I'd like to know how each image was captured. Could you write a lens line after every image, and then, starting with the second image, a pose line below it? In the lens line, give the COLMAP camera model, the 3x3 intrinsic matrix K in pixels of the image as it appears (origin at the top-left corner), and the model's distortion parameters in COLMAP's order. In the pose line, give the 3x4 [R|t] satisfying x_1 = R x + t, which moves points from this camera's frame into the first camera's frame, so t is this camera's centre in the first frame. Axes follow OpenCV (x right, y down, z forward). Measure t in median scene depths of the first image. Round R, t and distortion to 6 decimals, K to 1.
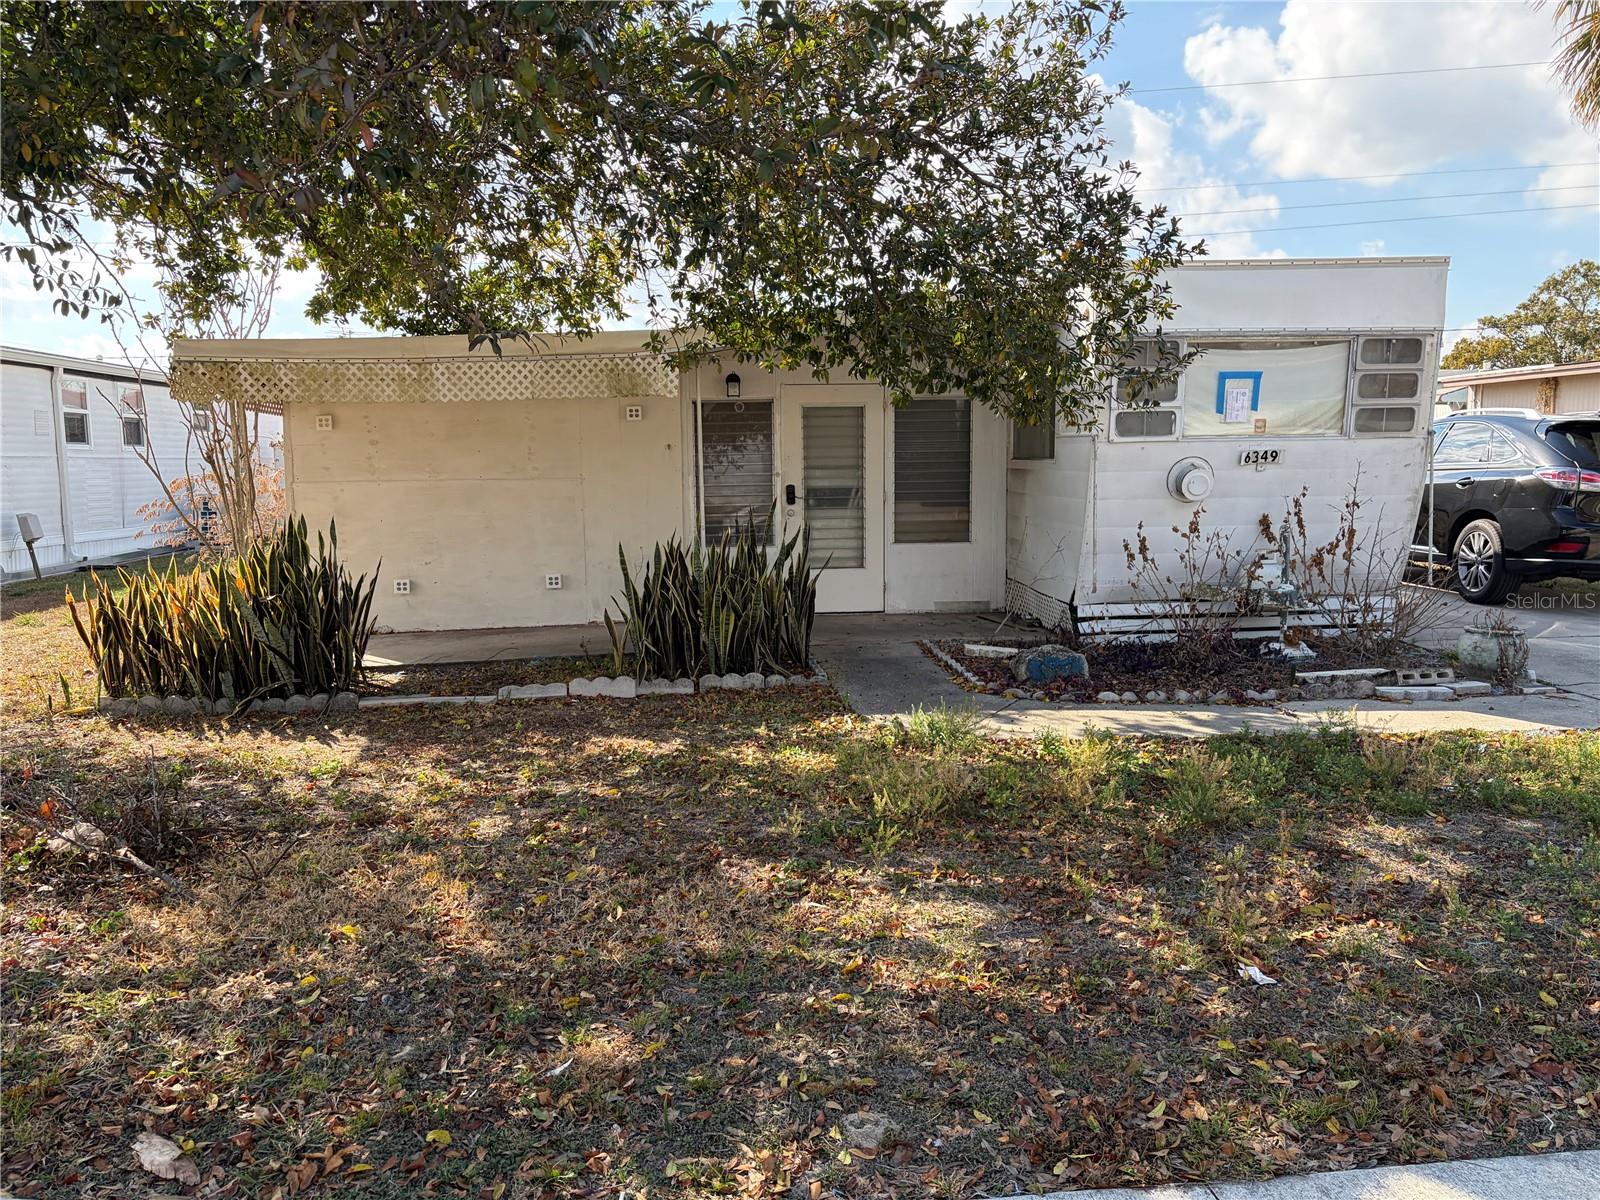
lens RADIAL K [[1199.9, 0, 800.0], [0, 1199.9, 600.0], [0, 0, 1]] dist [0.052747, -0.054053]
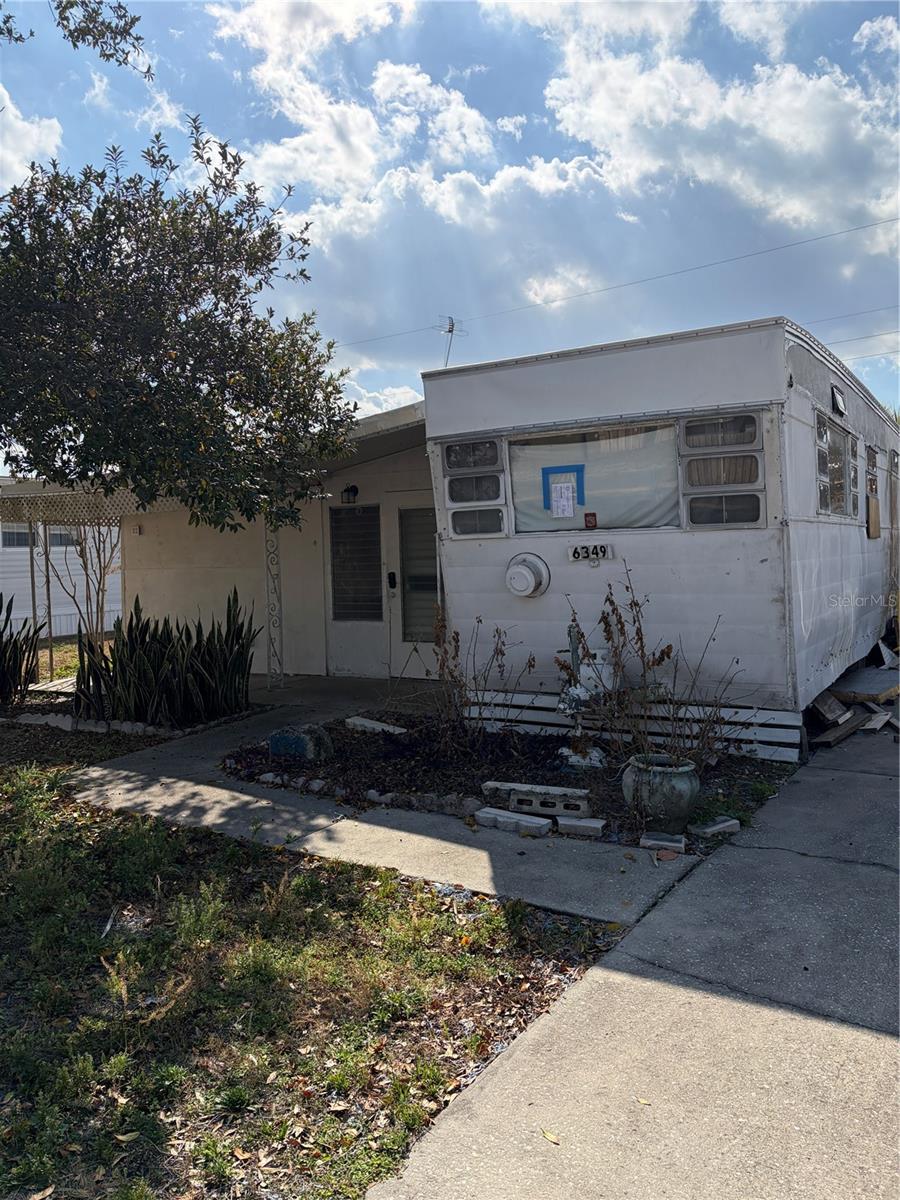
lens RADIAL K [[899.9, 0, 450.0], [0, 899.9, 600.0], [0, 0, 1]] dist [0.052747, -0.054053]
pose [[0.803118, 0.024411, -0.595320, 0.720692], [-0.051593, 0.998257, -0.028669, -0.054106], [0.593582, 0.053739, 0.802977, 0.358986]]
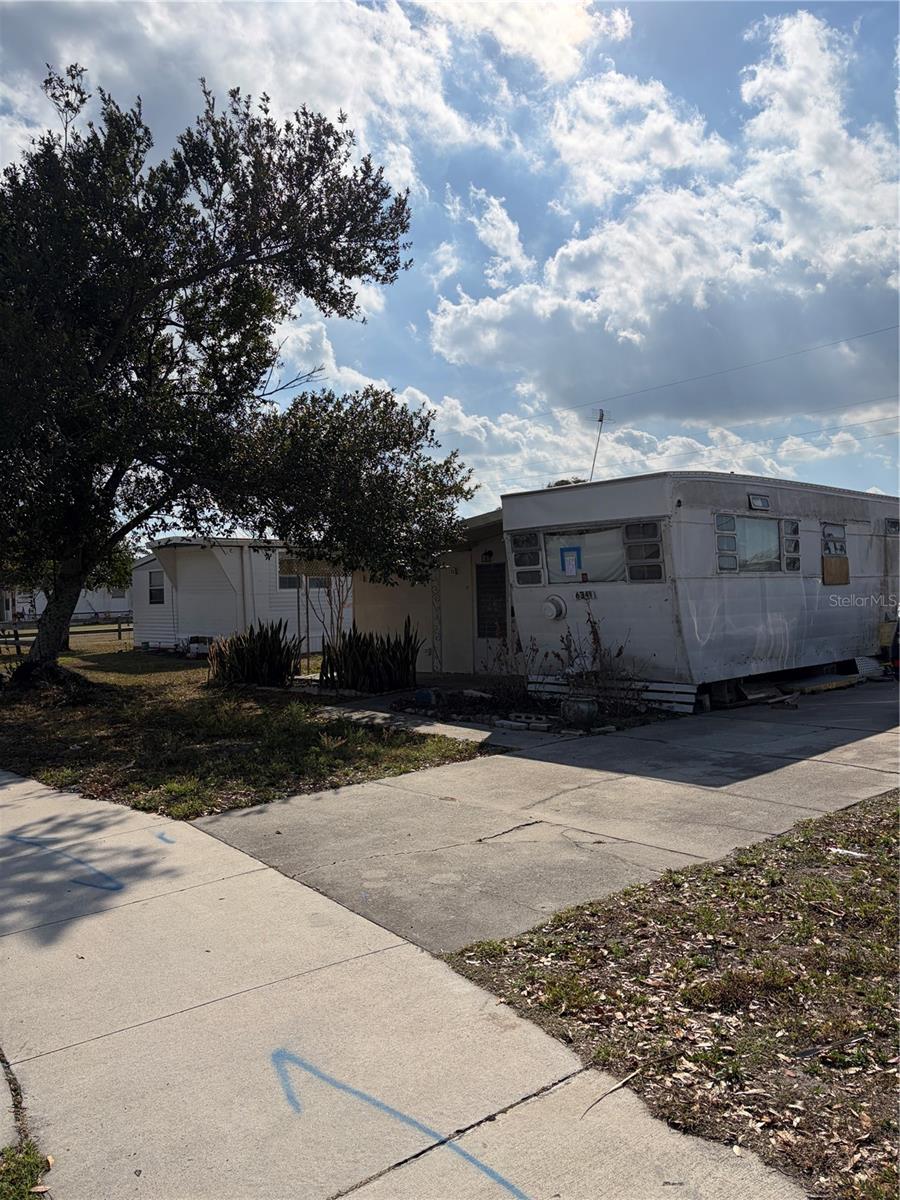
lens RADIAL K [[899.9, 0, 450.0], [0, 899.9, 600.0], [0, 0, 1]] dist [0.052747, -0.054053]
pose [[0.622360, 0.002631, -0.782727, 1.276246], [-0.072410, 0.995900, -0.054227, -0.027012], [0.779374, 0.090426, 0.619999, 0.046736]]
